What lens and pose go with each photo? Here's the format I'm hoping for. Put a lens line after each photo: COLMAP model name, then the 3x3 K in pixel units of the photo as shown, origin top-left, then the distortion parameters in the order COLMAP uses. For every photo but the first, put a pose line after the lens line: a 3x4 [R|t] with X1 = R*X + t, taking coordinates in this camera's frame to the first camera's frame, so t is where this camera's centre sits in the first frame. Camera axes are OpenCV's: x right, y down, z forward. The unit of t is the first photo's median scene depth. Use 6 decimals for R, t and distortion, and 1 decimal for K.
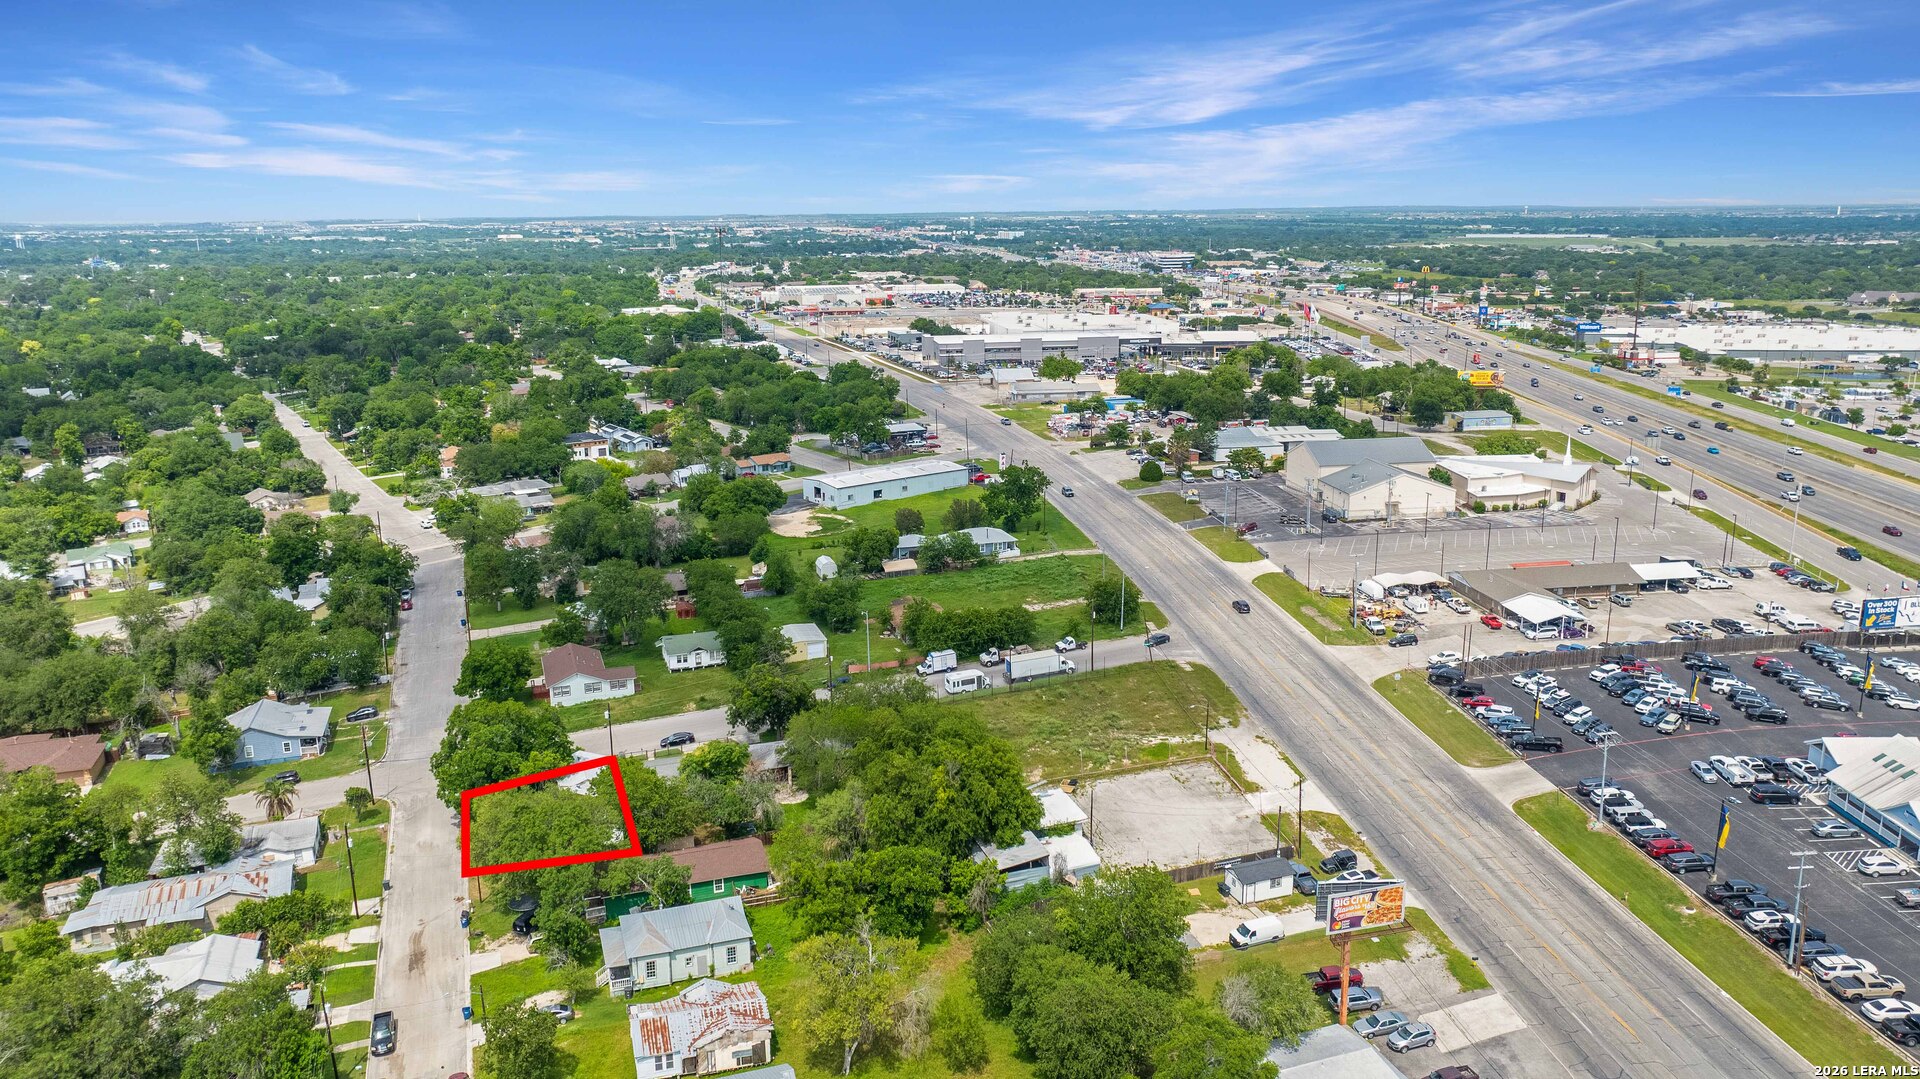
lens RADIAL K [[1395.7, 0, 960.0], [0, 1395.7, 539.5], [0, 0, 1]] dist [-0.004345, 0.000894]
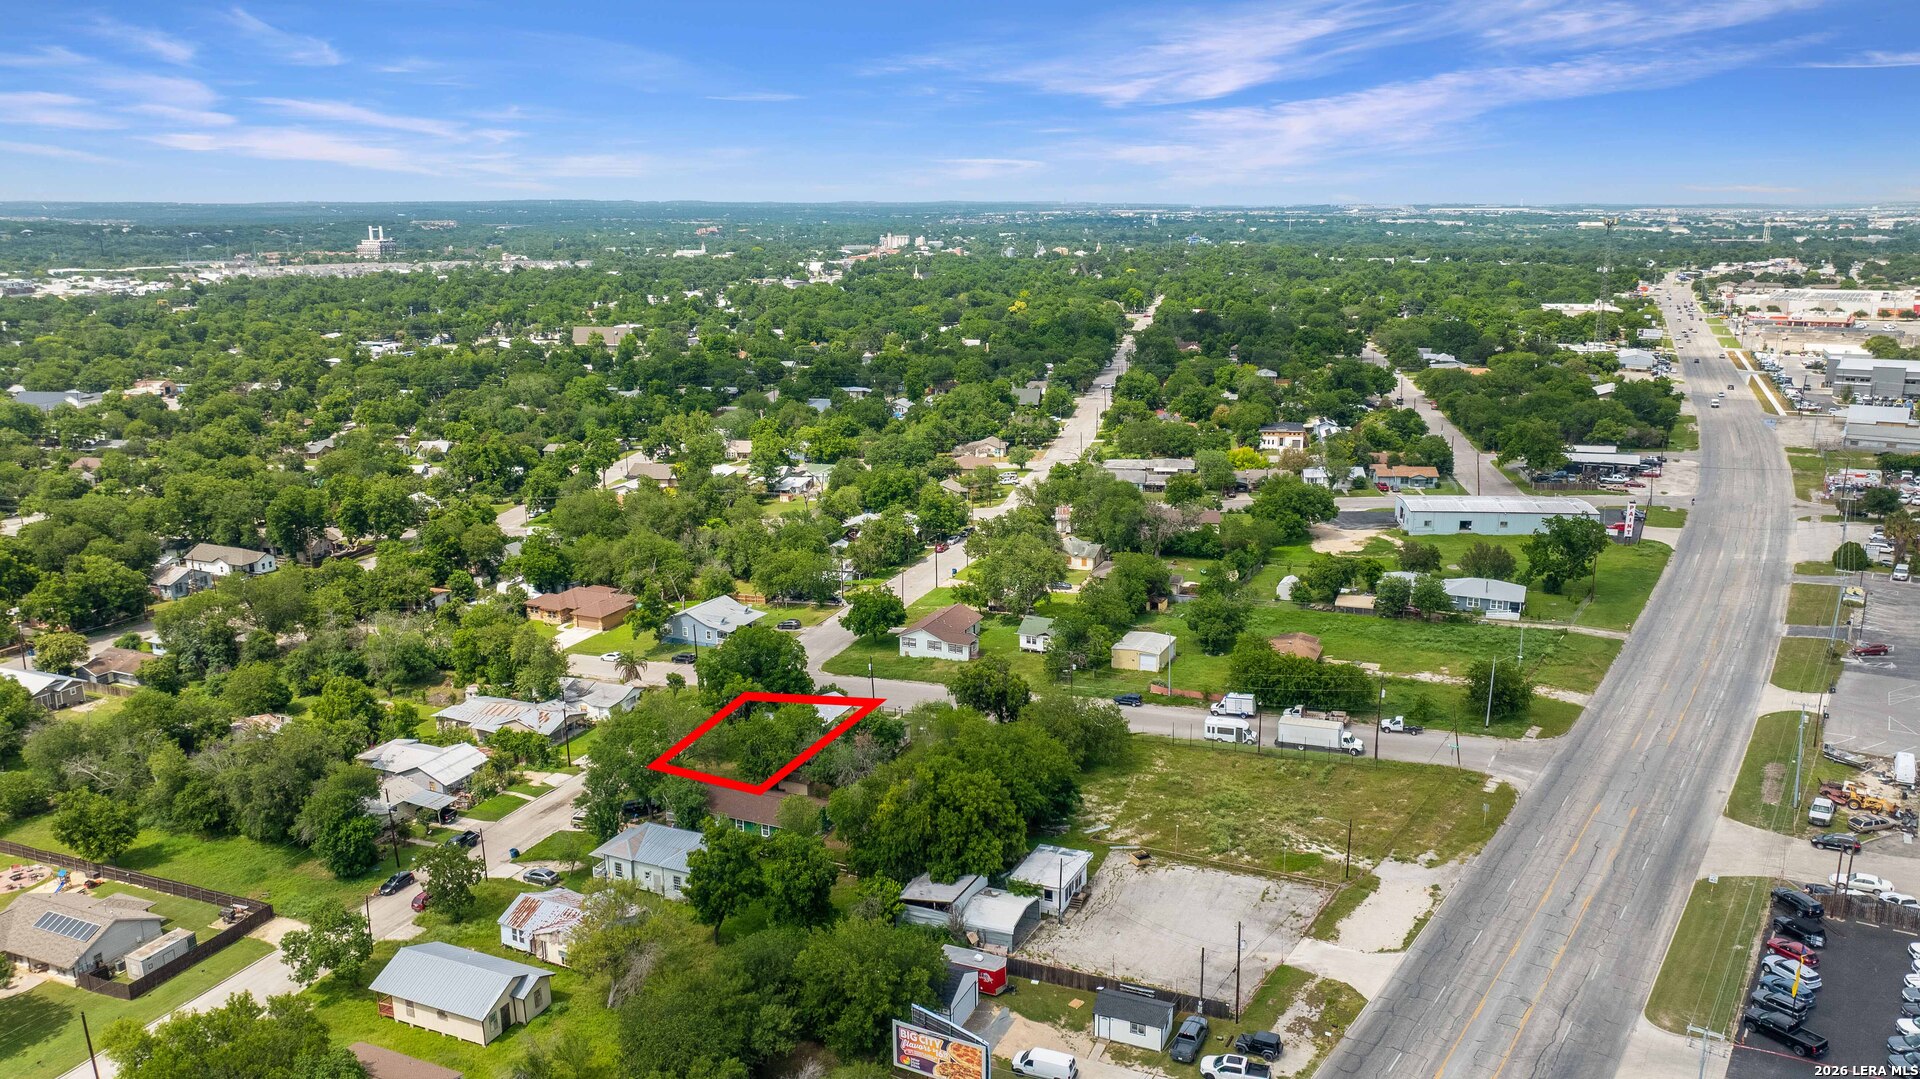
lens RADIAL K [[1395.7, 0, 960.0], [0, 1395.7, 539.5], [0, 0, 1]] dist [-0.004345, 0.000894]
pose [[0.728986, 0.169518, -0.663207, 0.453201], [-0.162662, 0.983999, 0.072719, -0.055736], [0.664922, 0.054867, 0.744895, 0.213483]]
